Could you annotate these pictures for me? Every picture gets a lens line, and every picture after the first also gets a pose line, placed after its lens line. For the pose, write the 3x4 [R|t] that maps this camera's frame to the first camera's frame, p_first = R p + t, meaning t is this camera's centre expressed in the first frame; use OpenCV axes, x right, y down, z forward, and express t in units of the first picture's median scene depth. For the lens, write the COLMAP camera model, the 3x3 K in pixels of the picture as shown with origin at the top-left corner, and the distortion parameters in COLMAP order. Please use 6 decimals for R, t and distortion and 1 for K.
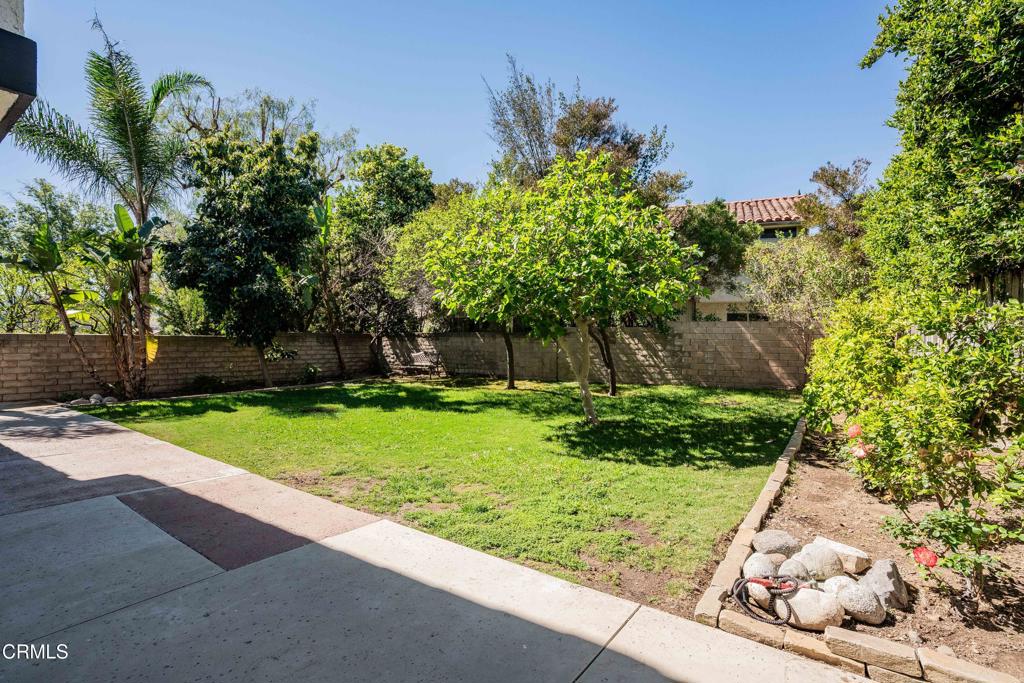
lens RADIAL K [[490.2, 0, 508.0], [0, 490.2, 344.1], [0, 0, 1]] dist [-0.024496, 0.000519]
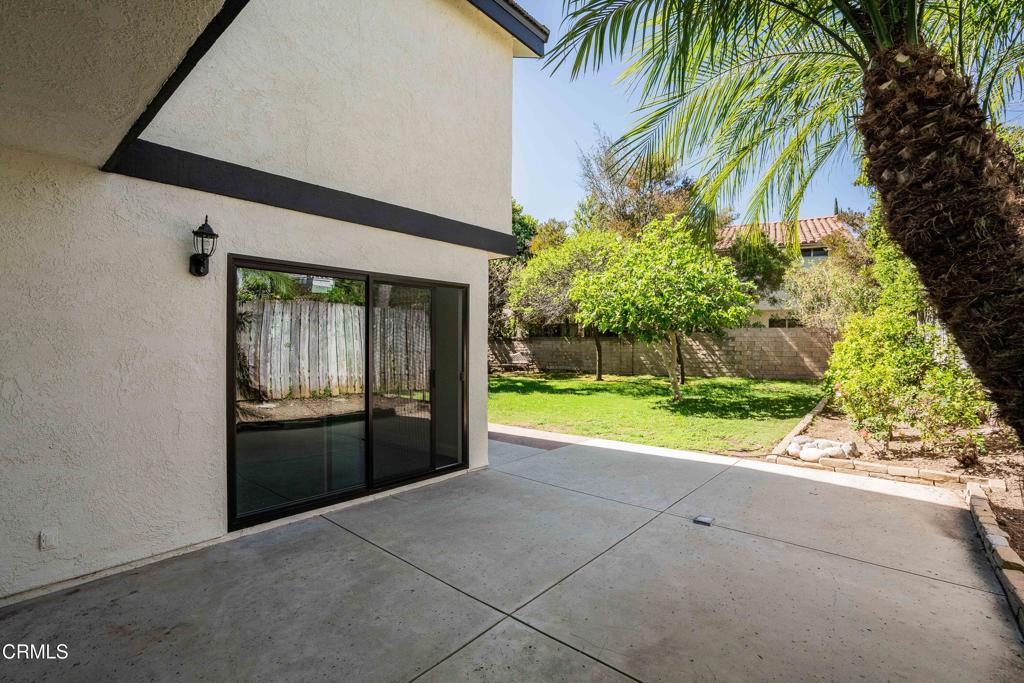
lens RADIAL K [[469.5, 0, 515.9], [0, 469.5, 344.2], [0, 0, 1]] dist [-0.037700, 0.019201]
pose [[0.997495, -0.006582, -0.070433, -0.141679], [0.006411, 0.999976, -0.002644, -0.003461], [0.070449, 0.002186, 0.997513, -0.286119]]
